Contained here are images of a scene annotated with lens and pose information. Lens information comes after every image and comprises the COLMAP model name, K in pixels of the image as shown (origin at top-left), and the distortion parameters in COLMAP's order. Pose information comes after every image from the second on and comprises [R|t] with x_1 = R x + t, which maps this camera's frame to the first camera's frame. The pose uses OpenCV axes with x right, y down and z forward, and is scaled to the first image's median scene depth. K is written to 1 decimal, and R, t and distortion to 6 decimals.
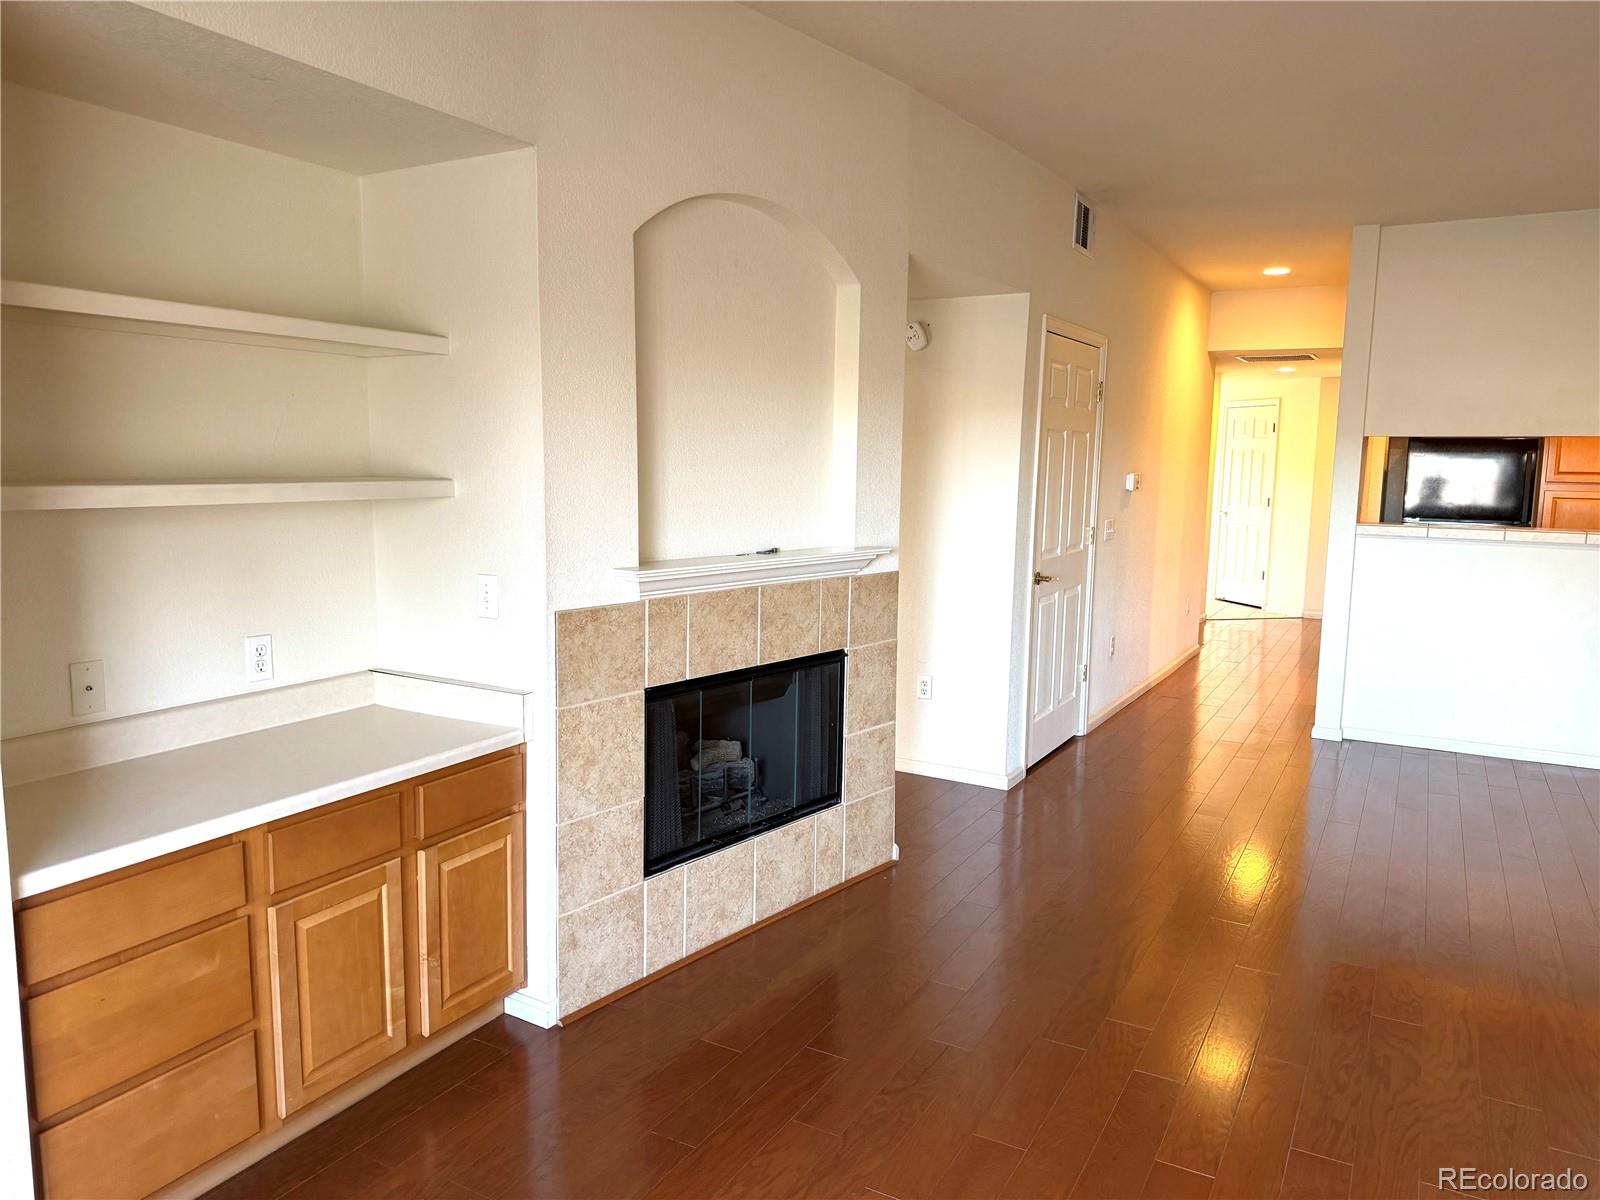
lens RADIAL K [[1118.1, 0, 819.4], [0, 1118.1, 609.9], [0, 0, 1]] dist [0.068826, -0.103148]
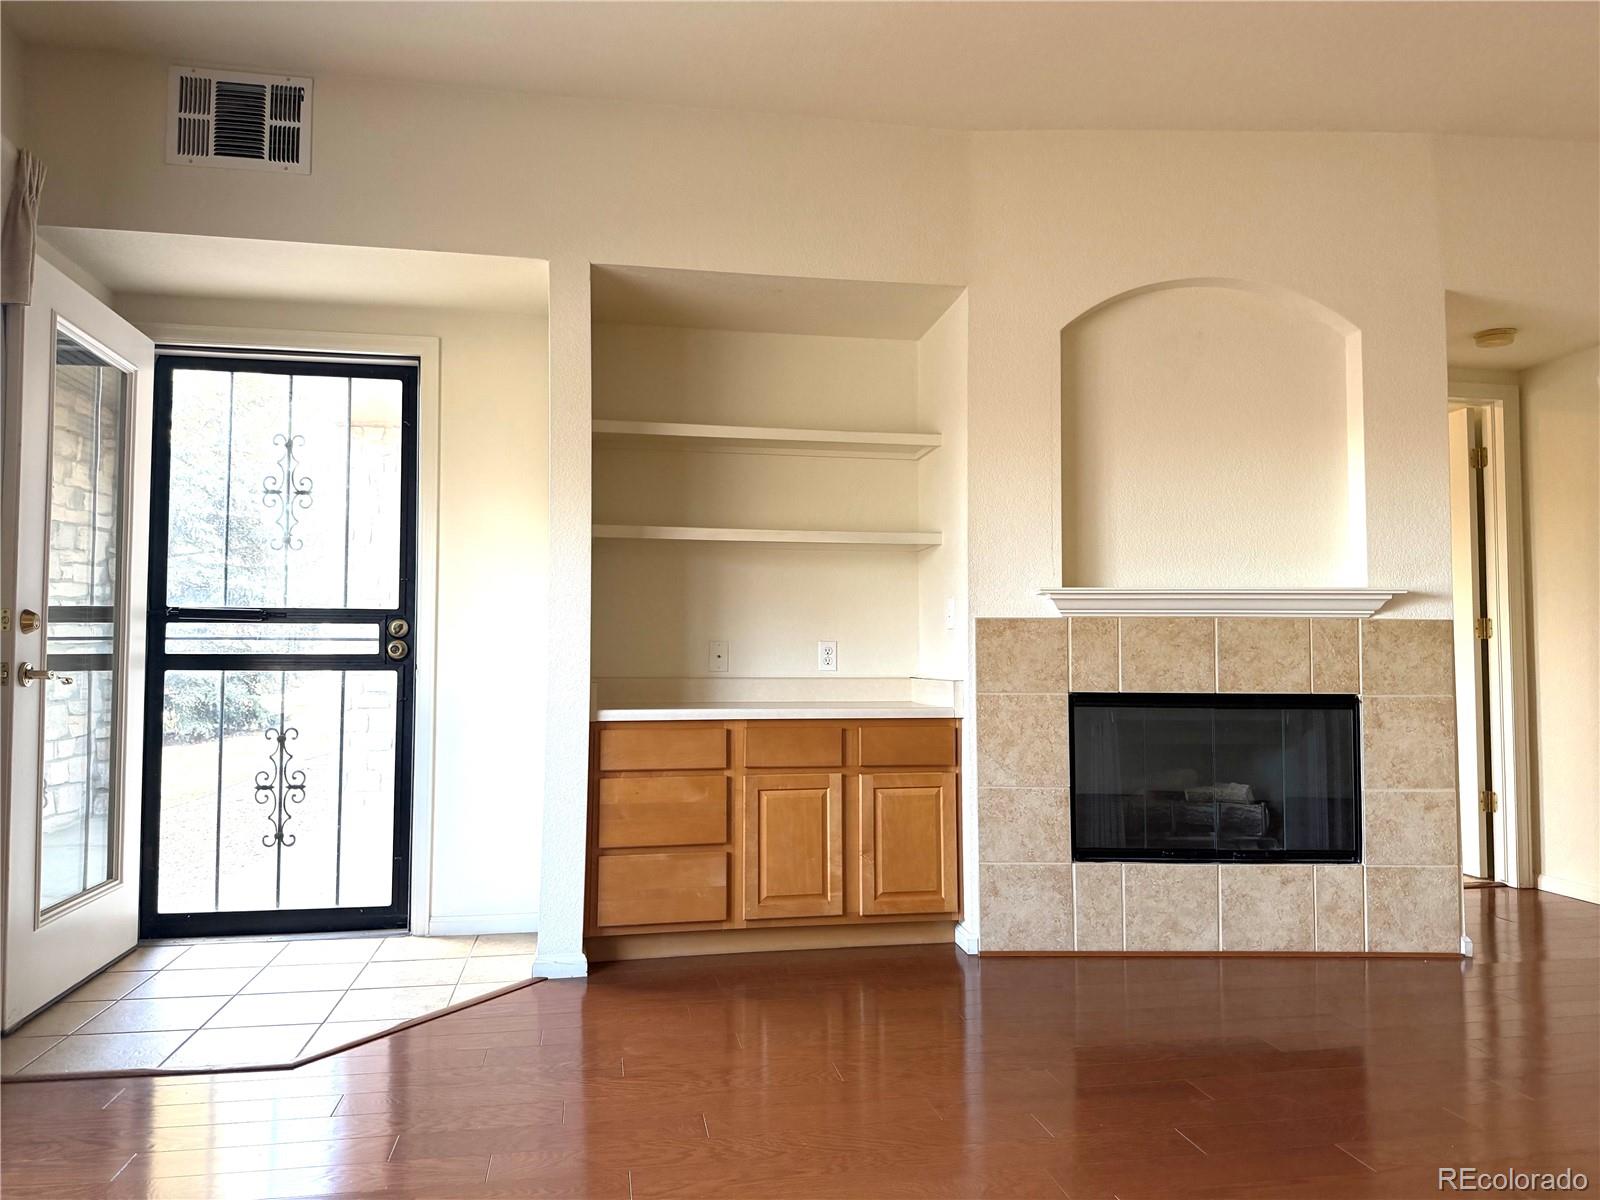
lens RADIAL K [[1118.1, 0, 787.1], [0, 1118.1, 603.4], [0, 0, 1]] dist [0.068826, -0.103148]
pose [[0.621484, -0.055356, -0.781469, 0.579571], [-0.095299, 0.984751, -0.145545, 0.175015], [0.777609, 0.164927, 0.606731, 0.025739]]
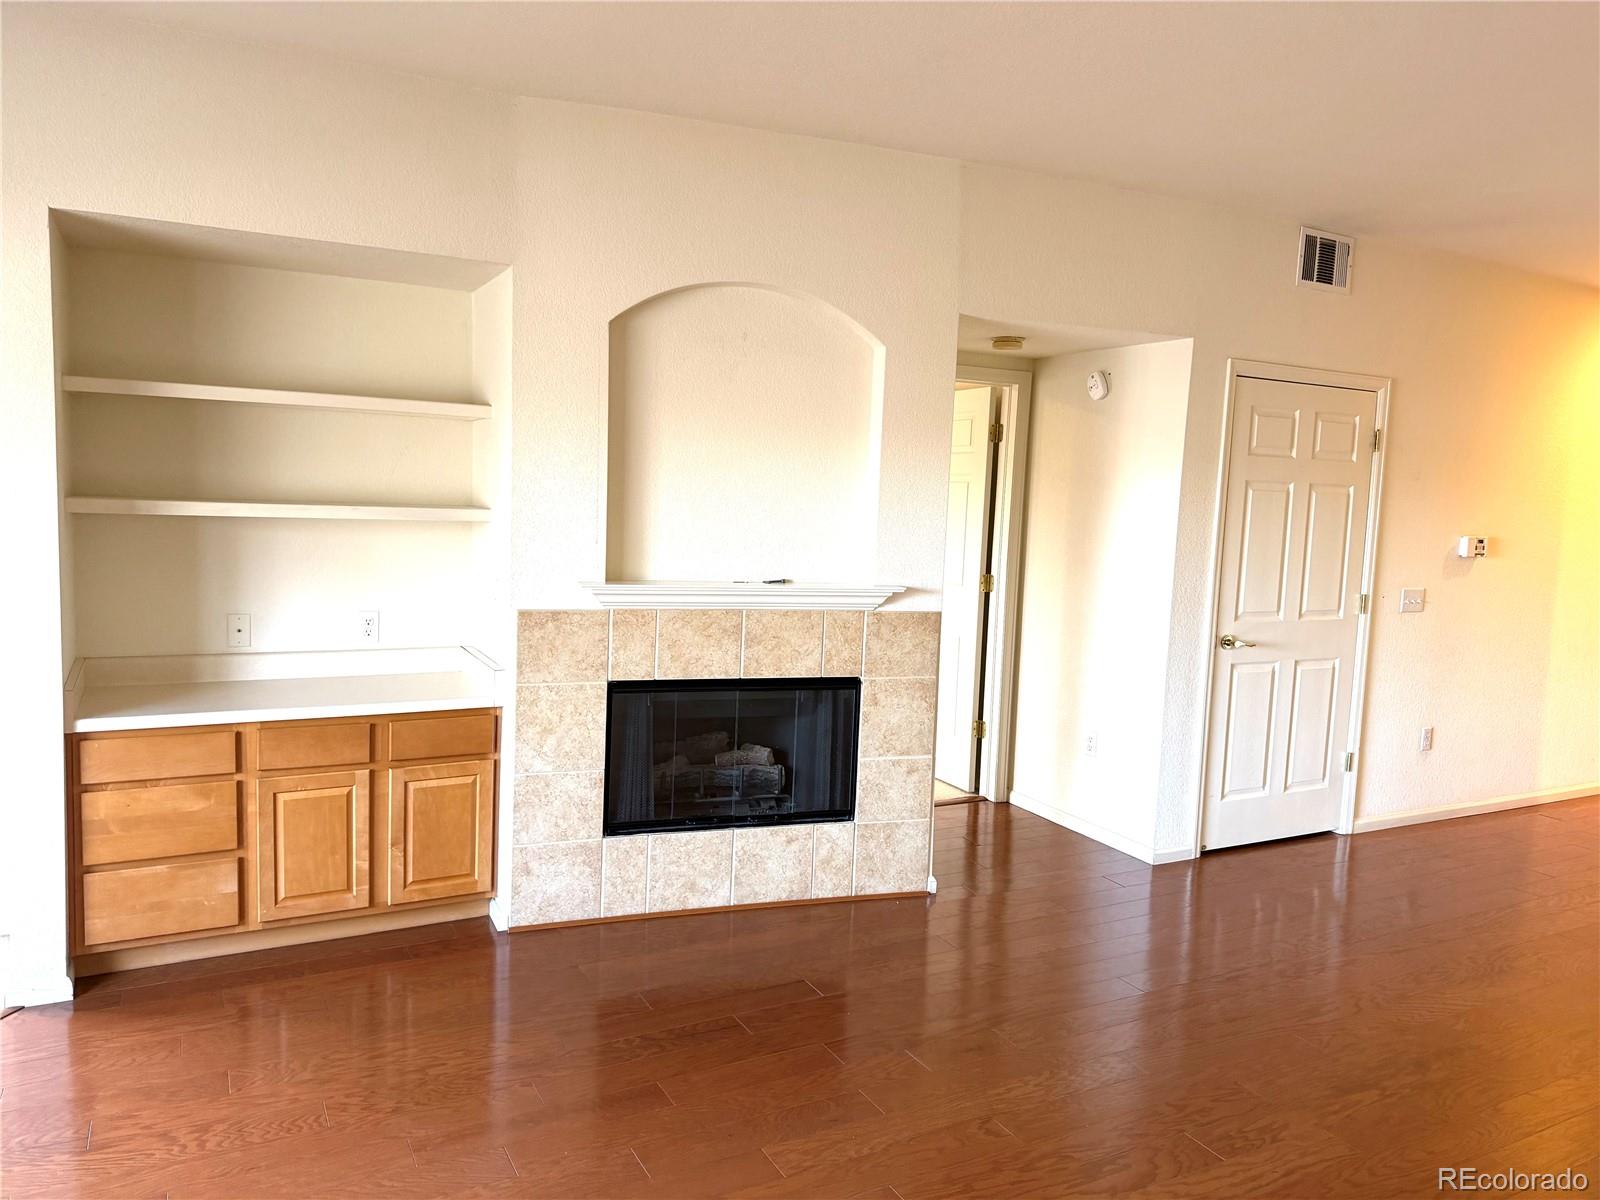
lens RADIAL K [[1118.1, 0, 795.0], [0, 1118.1, 602.2], [0, 0, 1]] dist [0.068826, -0.103148]
pose [[0.839587, 0.068077, -0.538943, 0.664109], [-0.096860, 0.994979, -0.025211, -0.005146], [0.534521, 0.073369, 0.841965, 0.057993]]
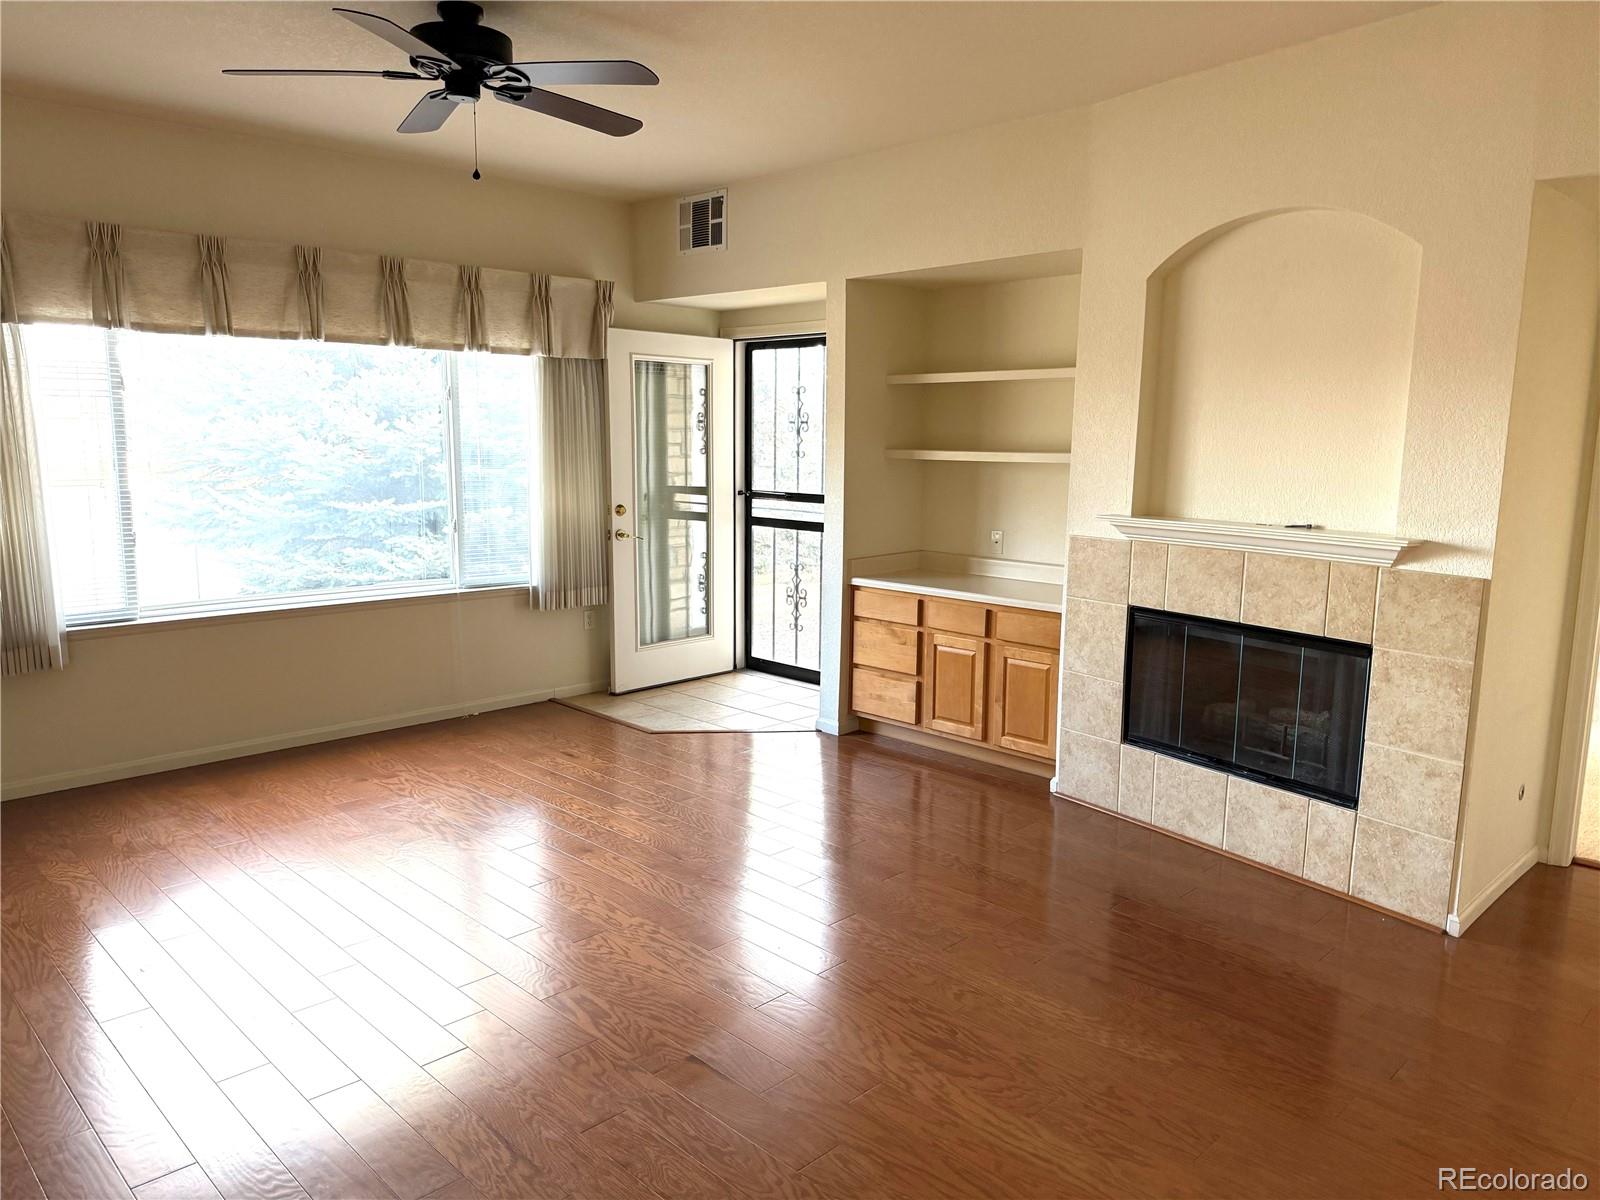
lens RADIAL K [[1118.1, 0, 811.7], [0, 1118.1, 609.6], [0, 0, 1]] dist [0.068826, -0.103148]
pose [[-0.284372, 0.131597, -0.949639, 1.251126], [-0.143436, 0.973546, 0.177862, -0.112673], [0.947923, 0.186792, -0.257973, 0.962846]]
